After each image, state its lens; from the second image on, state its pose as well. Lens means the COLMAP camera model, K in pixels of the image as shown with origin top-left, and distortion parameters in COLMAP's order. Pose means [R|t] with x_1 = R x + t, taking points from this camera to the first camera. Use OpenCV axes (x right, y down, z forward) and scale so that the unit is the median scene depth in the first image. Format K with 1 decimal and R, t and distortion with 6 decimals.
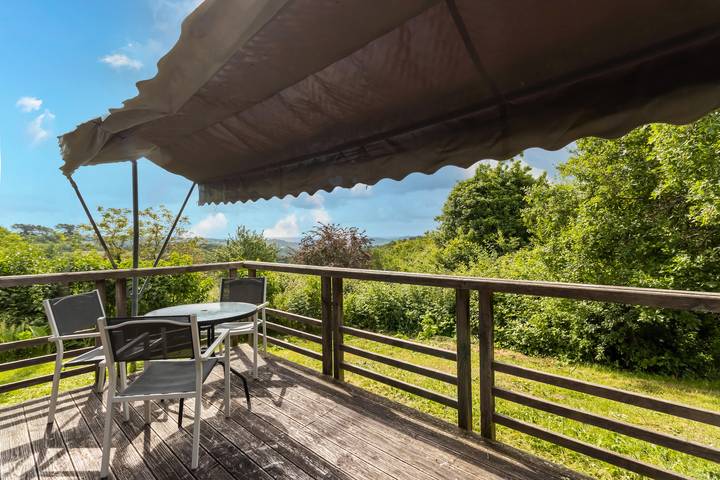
lens RADIAL K [[349.3, 0, 360.0], [0, 349.3, 235.4], [0, 0, 1]] dist [0.028623, 0.000098]
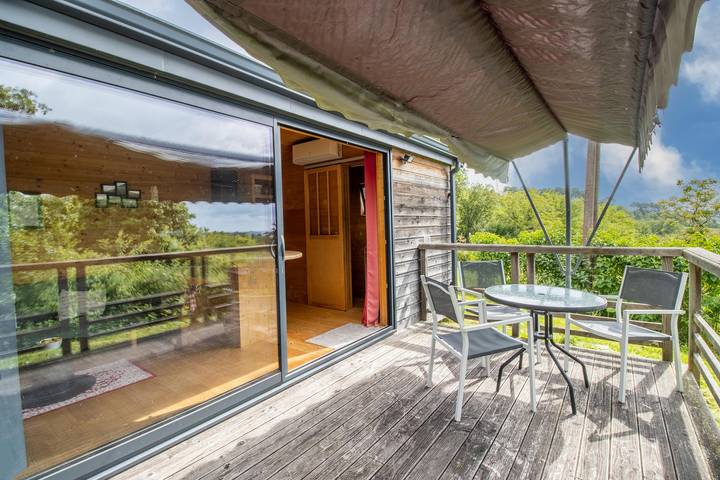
lens RADIAL K [[335.7, 0, 360.8], [0, 335.7, 241.5], [0, 0, 1]] dist [-0.005560, -0.000630]
pose [[0.099365, 0.062541, -0.993084, 0.361775], [0.025815, 0.997525, 0.065404, 0.001224], [0.994716, -0.032135, 0.097504, 0.408325]]
